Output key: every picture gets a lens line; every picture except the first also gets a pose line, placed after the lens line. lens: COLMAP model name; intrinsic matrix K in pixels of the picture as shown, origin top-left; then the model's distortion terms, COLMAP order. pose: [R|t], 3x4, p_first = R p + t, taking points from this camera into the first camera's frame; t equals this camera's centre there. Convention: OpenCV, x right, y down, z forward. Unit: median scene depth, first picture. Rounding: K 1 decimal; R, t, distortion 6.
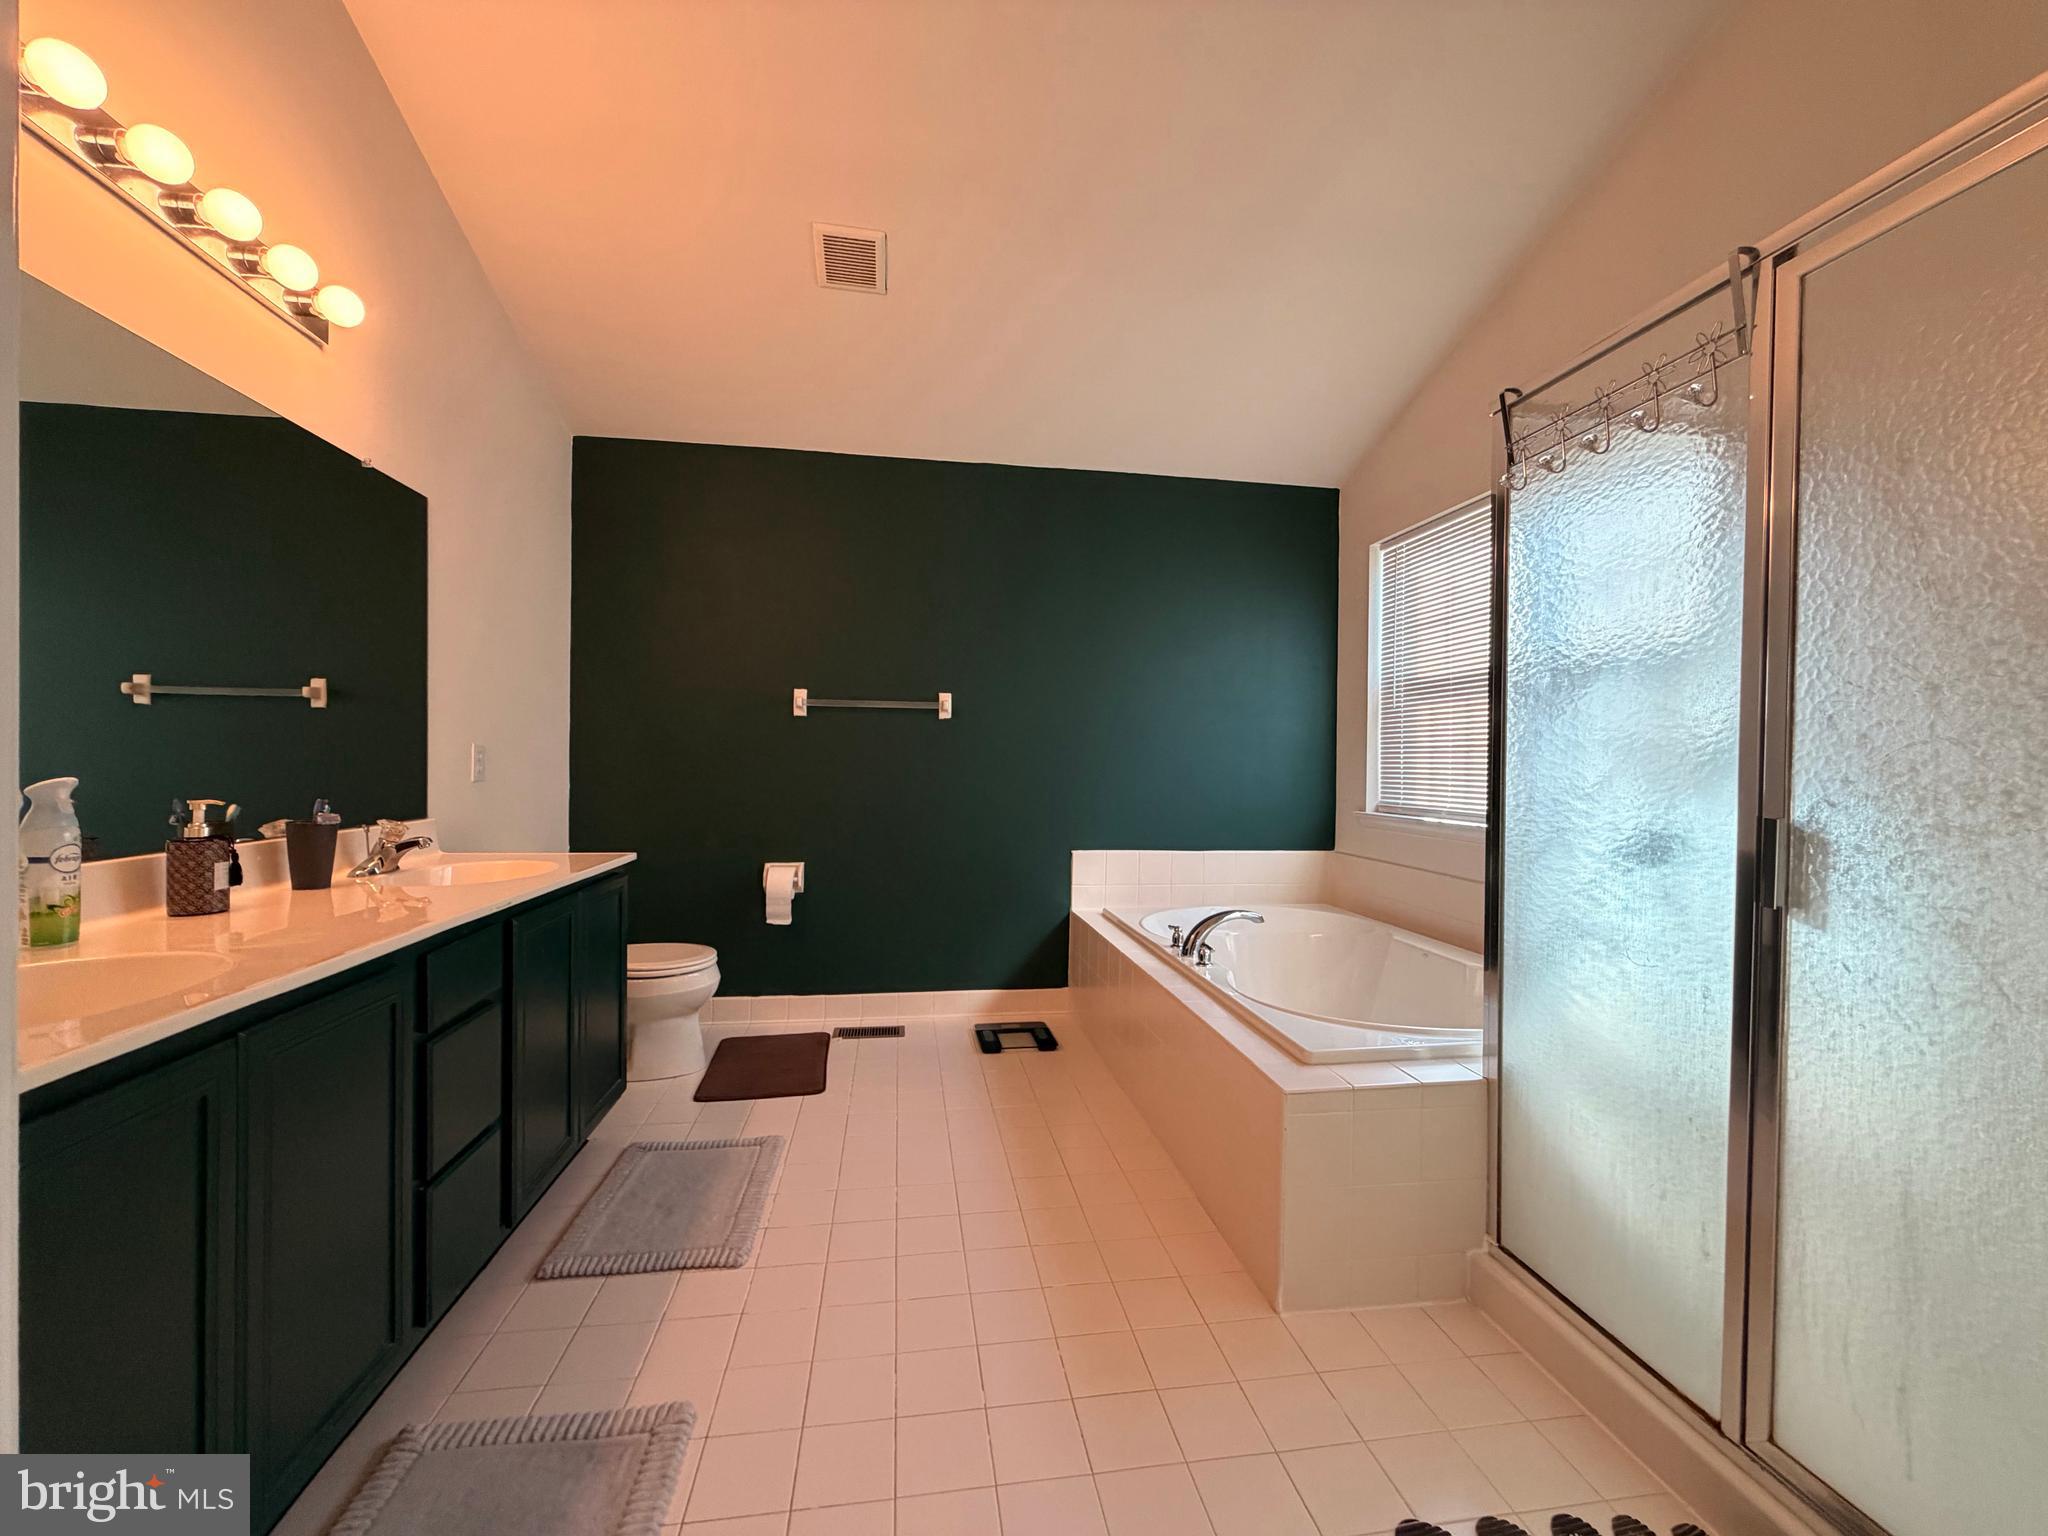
lens RADIAL K [[819.3, 0, 1023.1], [0, 819.3, 769.1], [0, 0, 1]] dist [0.001167, 0.000850]
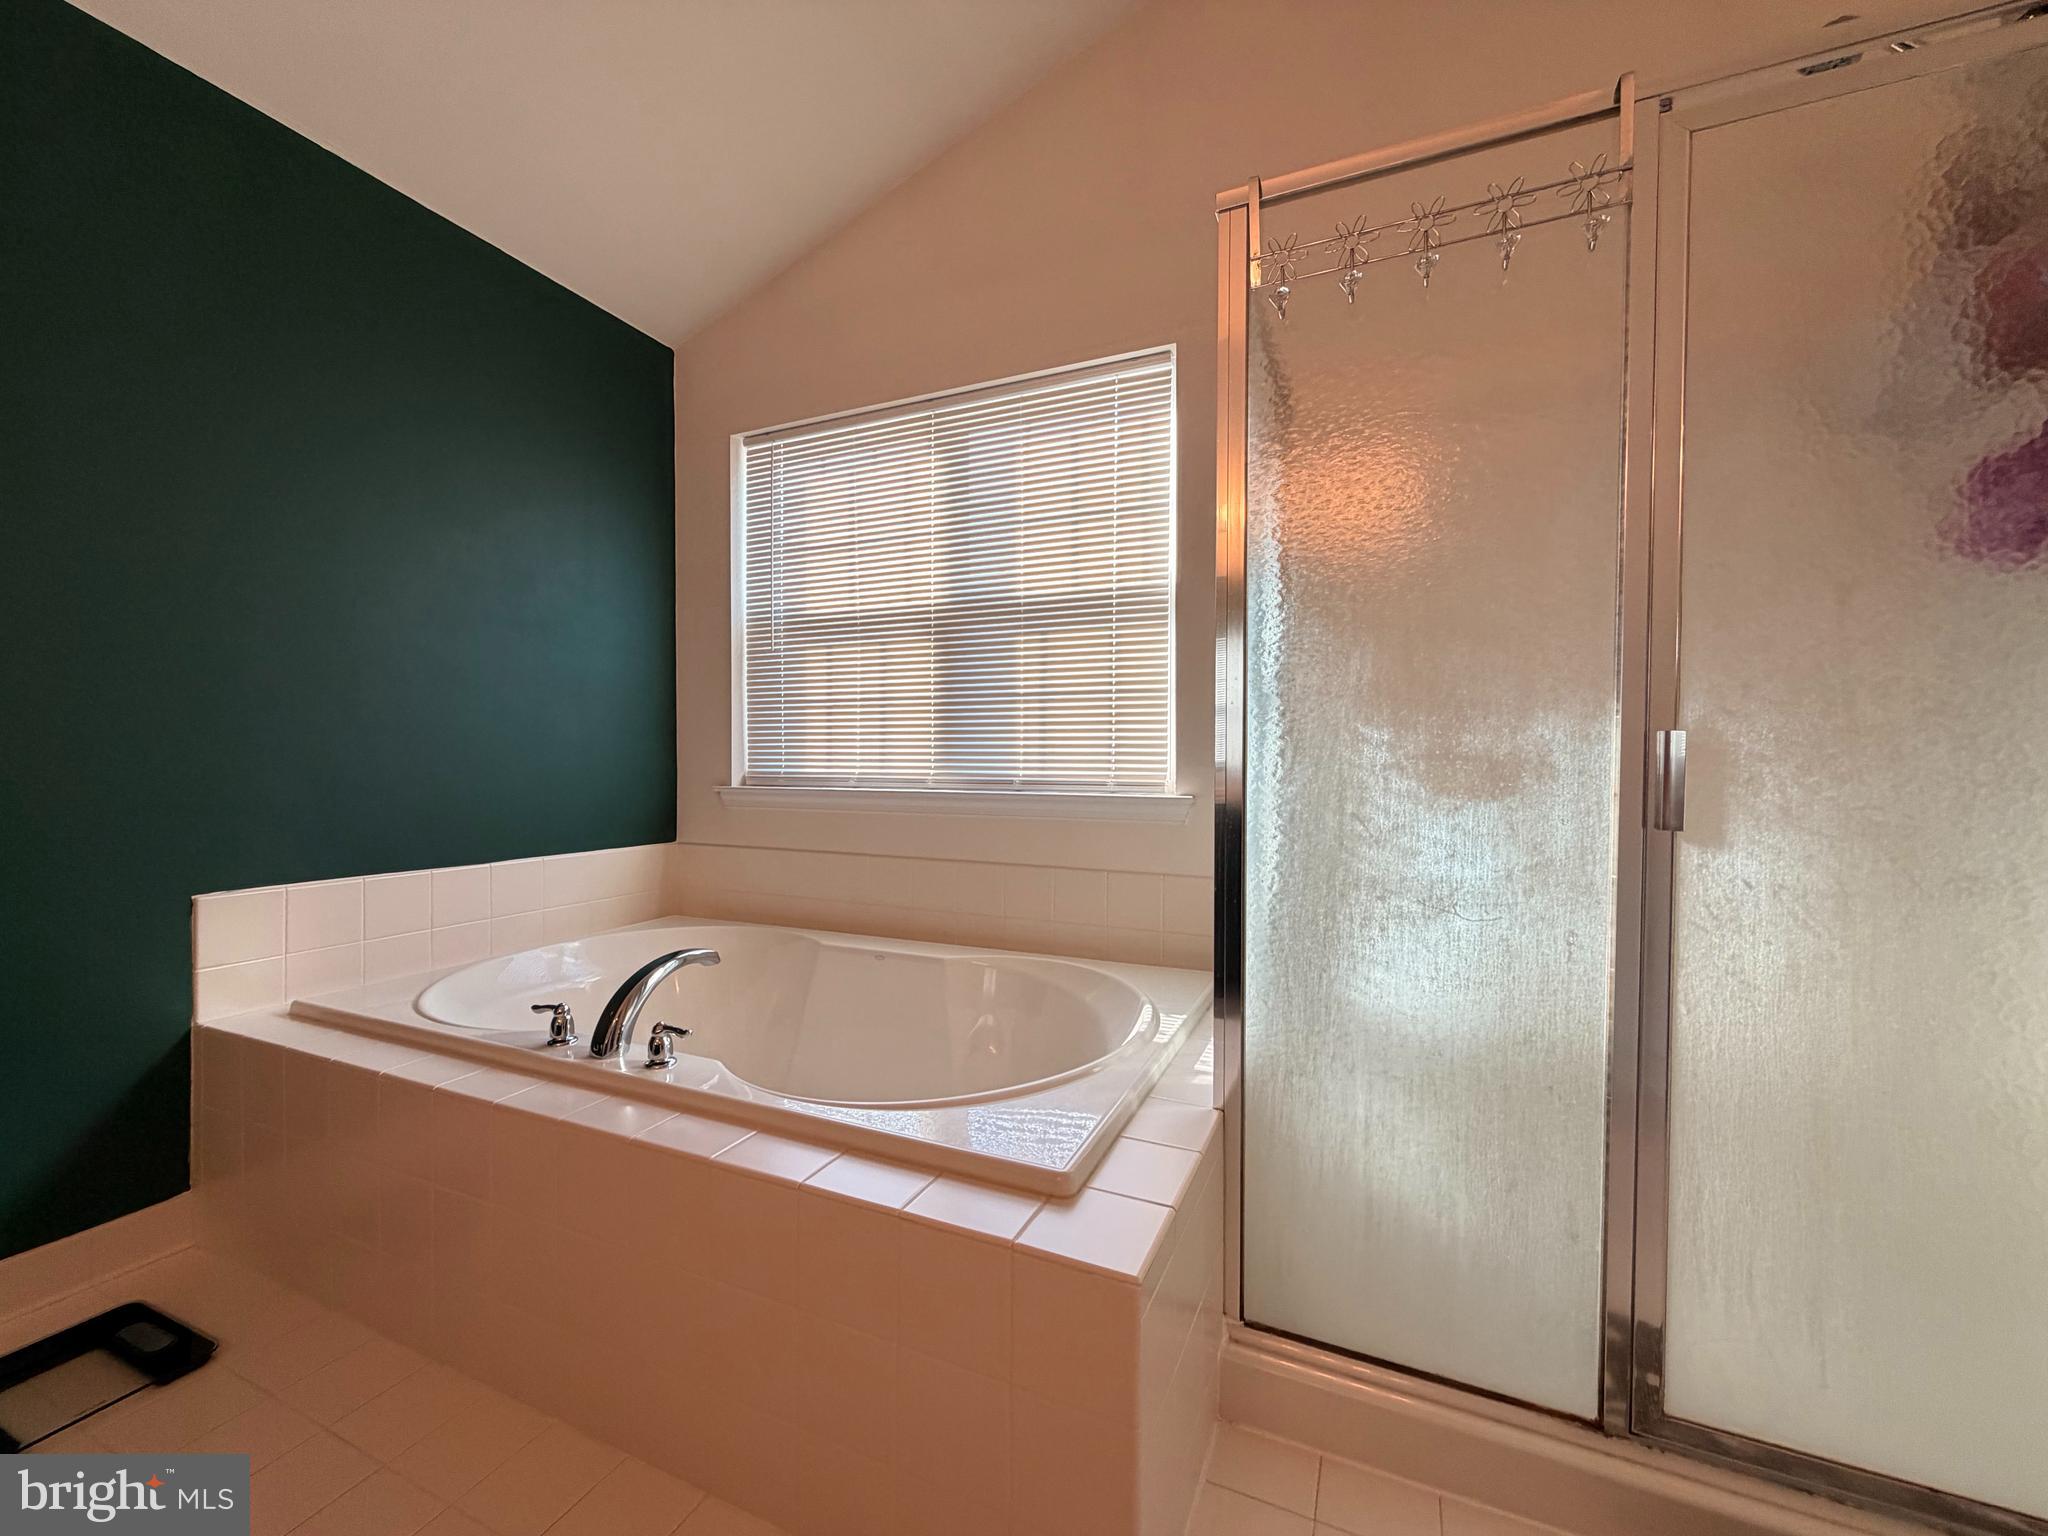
lens RADIAL K [[819.3, 0, 1029.5], [0, 819.3, 769.4], [0, 0, 1]] dist [0.001167, 0.000850]
pose [[0.545361, -0.024113, 0.837854, -0.089391], [0.011615, 0.999708, 0.021211, 0.030508], [-0.838121, -0.001836, 0.545482, 0.446965]]
